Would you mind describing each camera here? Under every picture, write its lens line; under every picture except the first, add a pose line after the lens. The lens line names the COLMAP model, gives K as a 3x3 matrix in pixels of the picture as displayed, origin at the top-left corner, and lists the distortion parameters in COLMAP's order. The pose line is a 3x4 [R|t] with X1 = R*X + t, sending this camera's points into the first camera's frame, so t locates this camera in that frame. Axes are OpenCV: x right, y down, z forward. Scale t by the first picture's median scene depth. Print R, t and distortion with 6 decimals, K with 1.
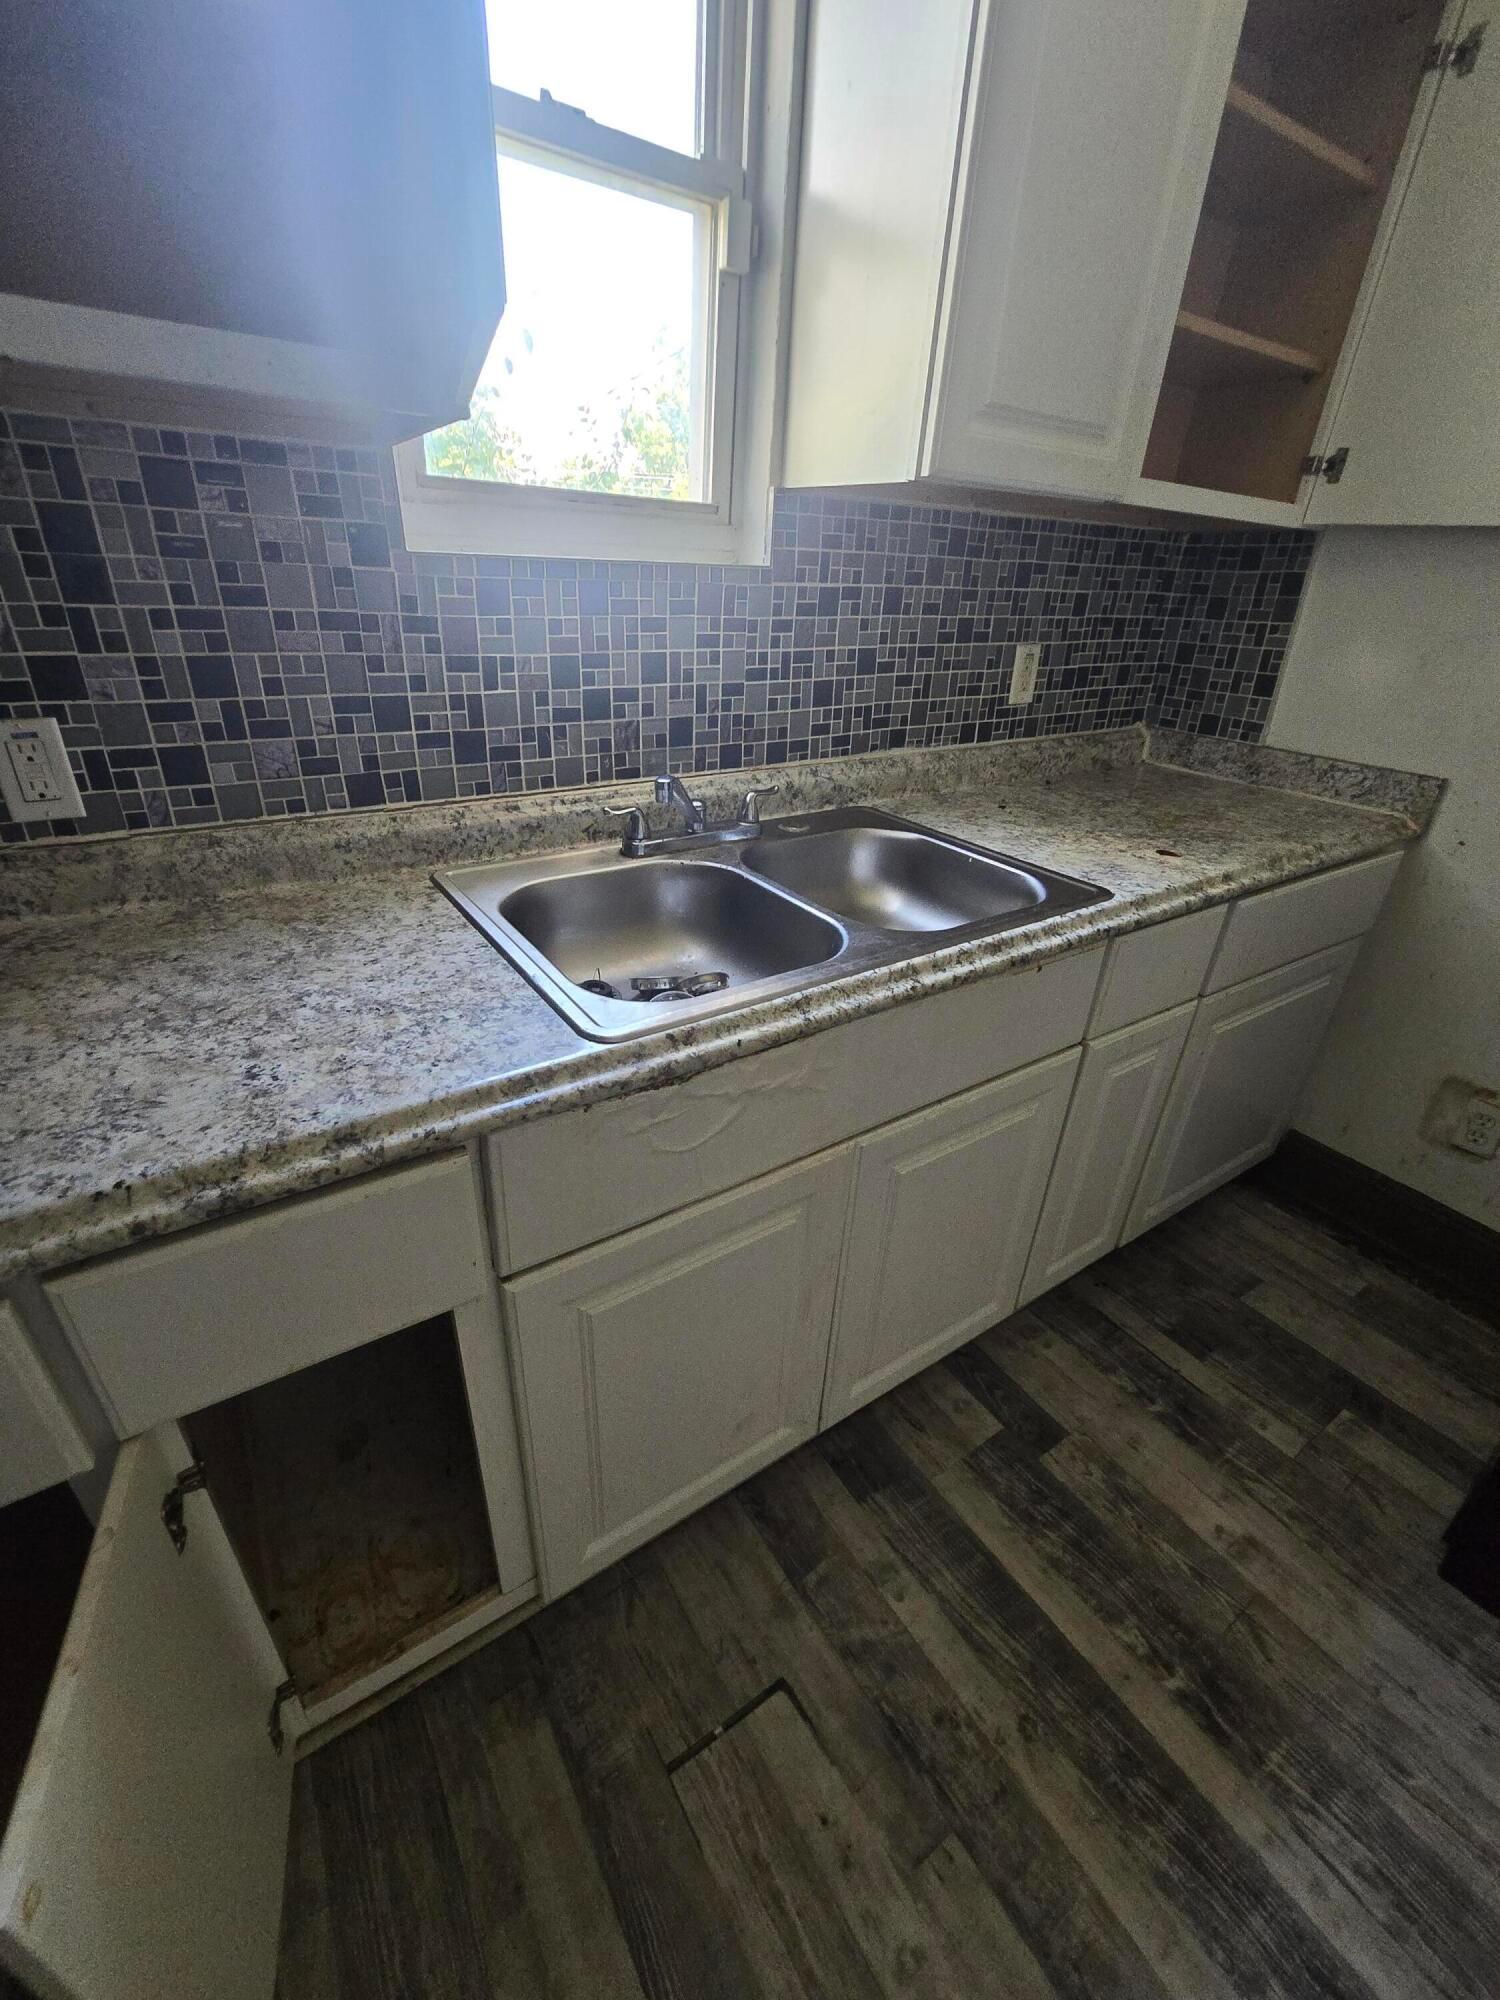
lens RADIAL K [[827.6, 0, 730.0], [0, 827.6, 998.0], [0, 0, 1]] dist [-0.000423, -0.000191]
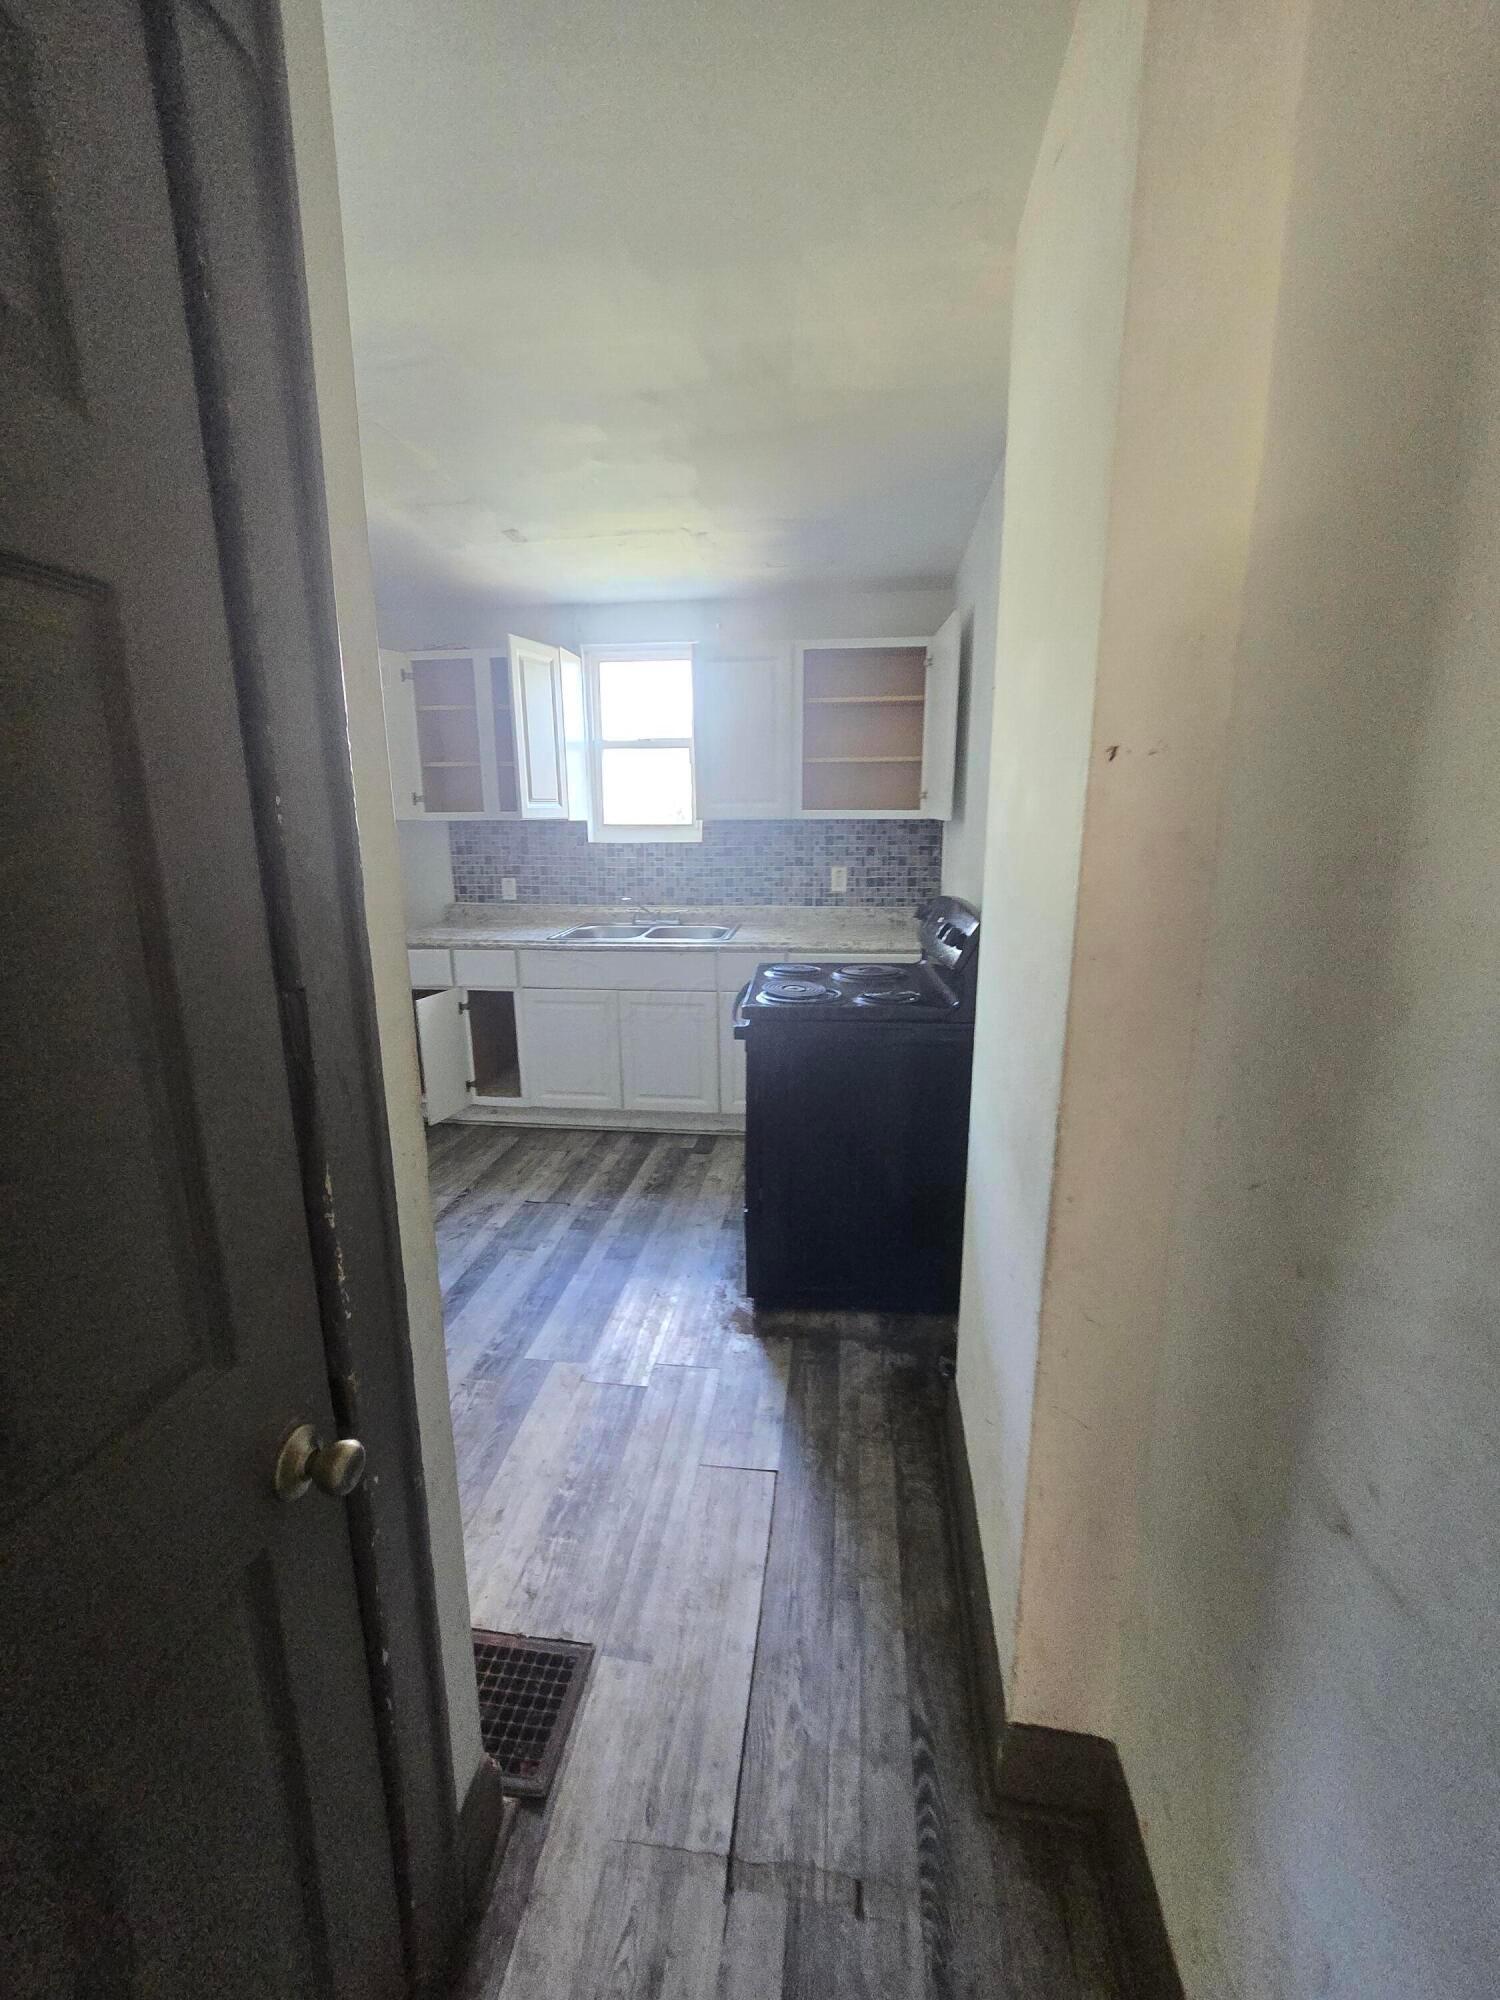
lens RADIAL K [[839.5, 0, 728.9], [0, 839.5, 1008.0], [0, 0, 1]] dist [0.001185, 0.006734]
pose [[0.751686, 0.111488, -0.650029, 2.788793], [-0.271484, 0.950538, -0.150912, 0.637186], [0.601052, 0.289911, 0.744774, -1.356257]]
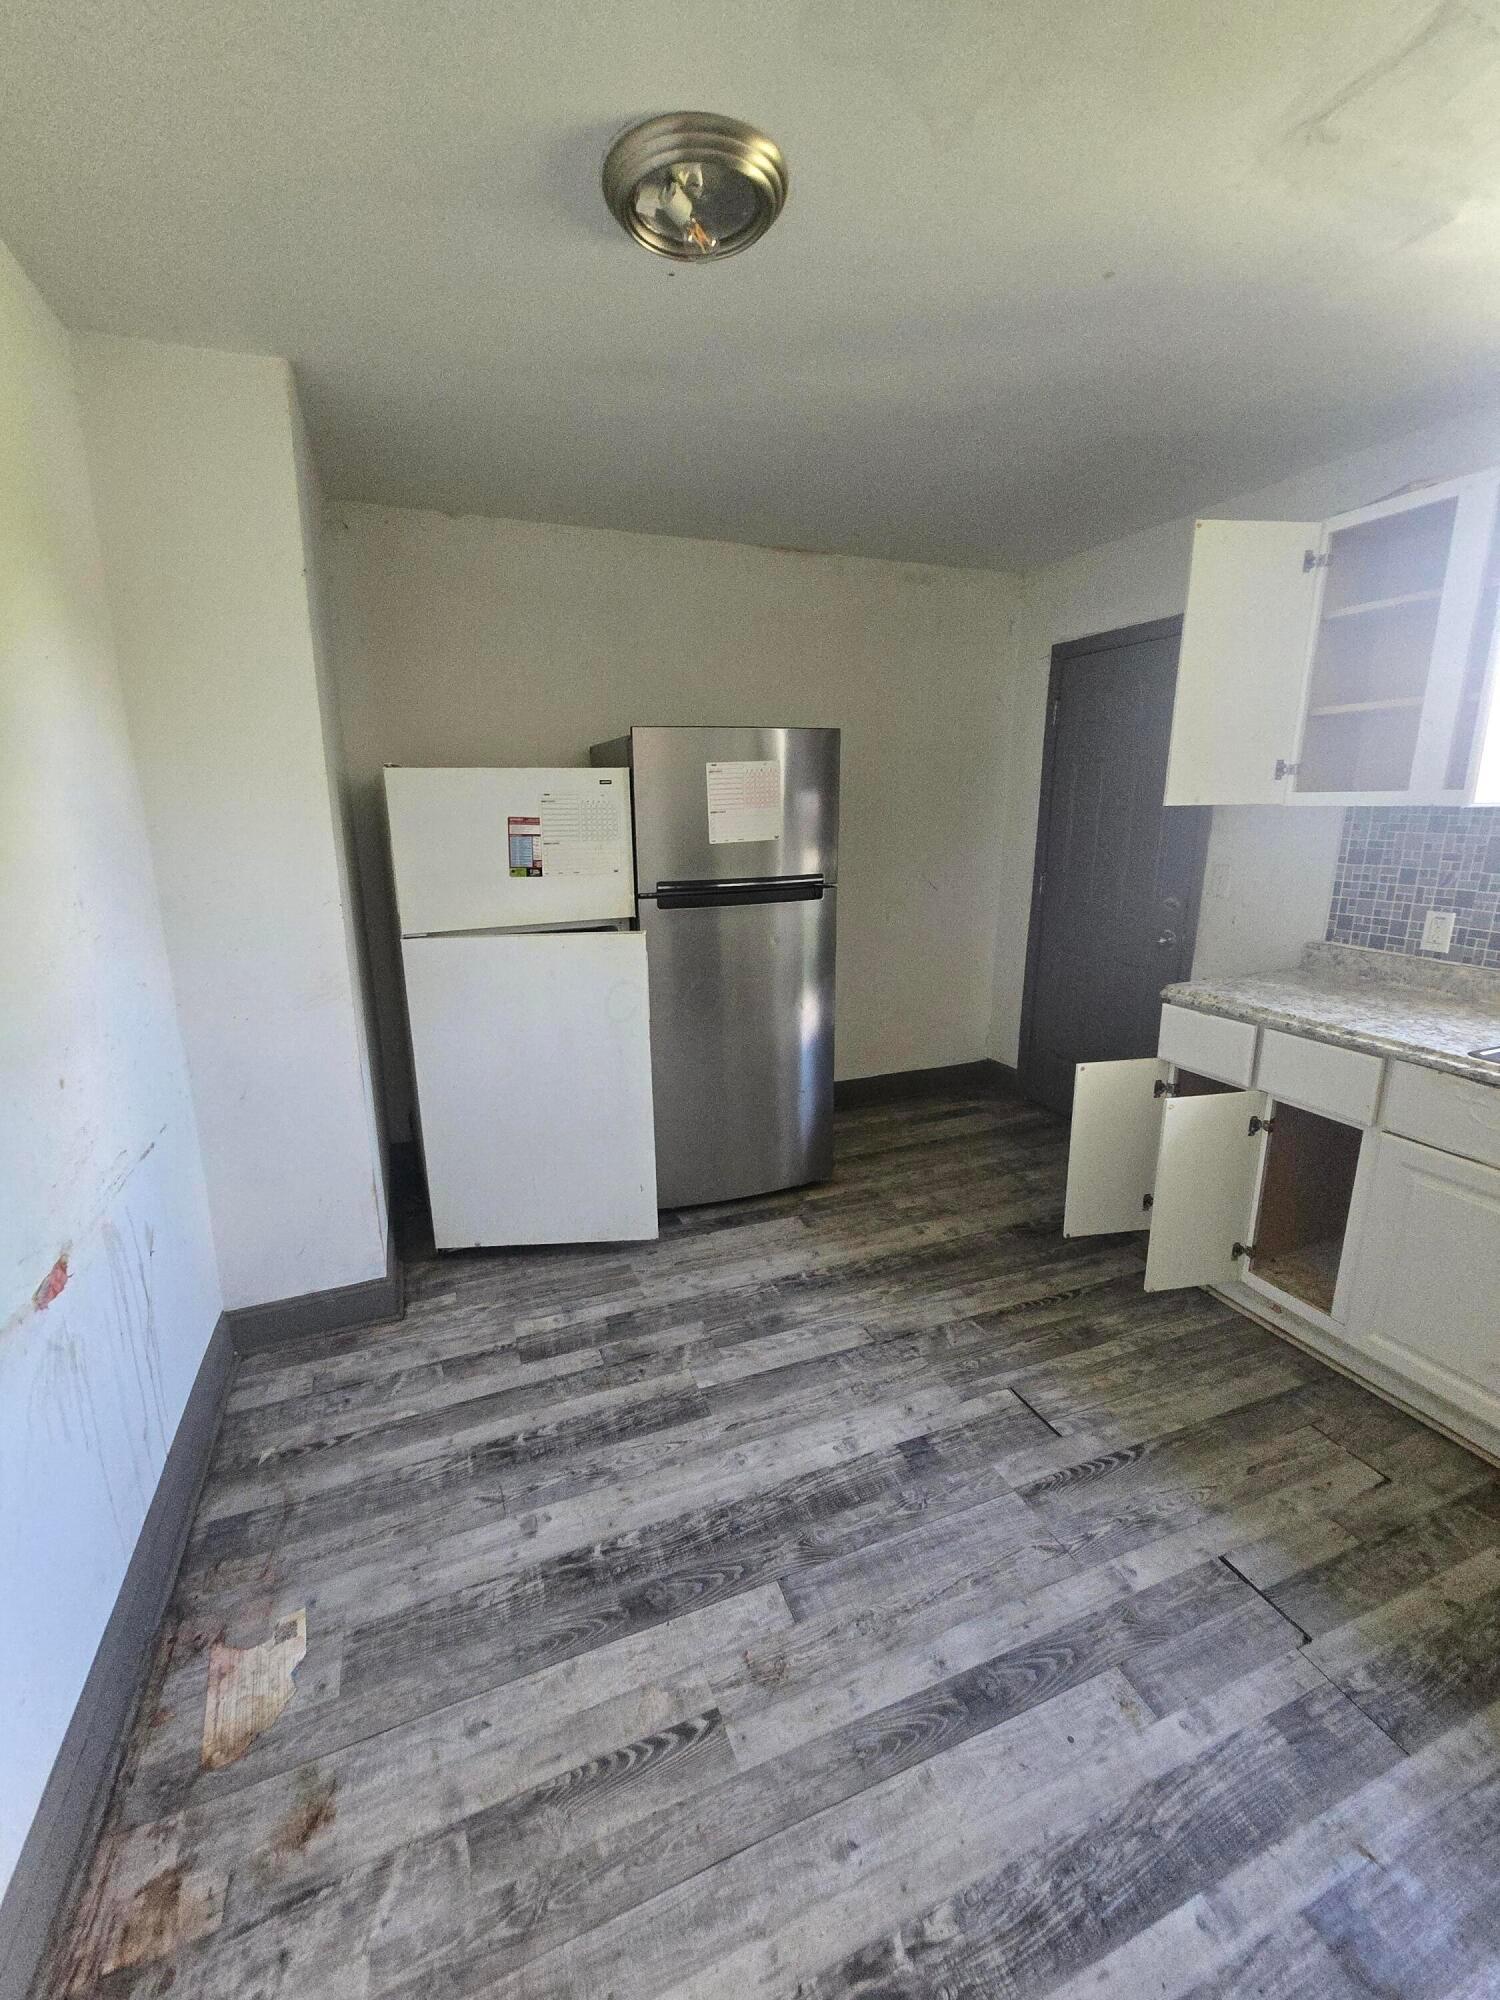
lens RADIAL K [[813.9, 0, 729.9], [0, 813.9, 1003.2], [0, 0, 1]] dist [-0.010128, 0.000002]
pose [[-0.205222, 0.204530, -0.957106, 1.743068], [-0.444547, 0.851742, 0.277334, 0.162019], [0.871930, 0.482394, -0.083872, -0.493188]]
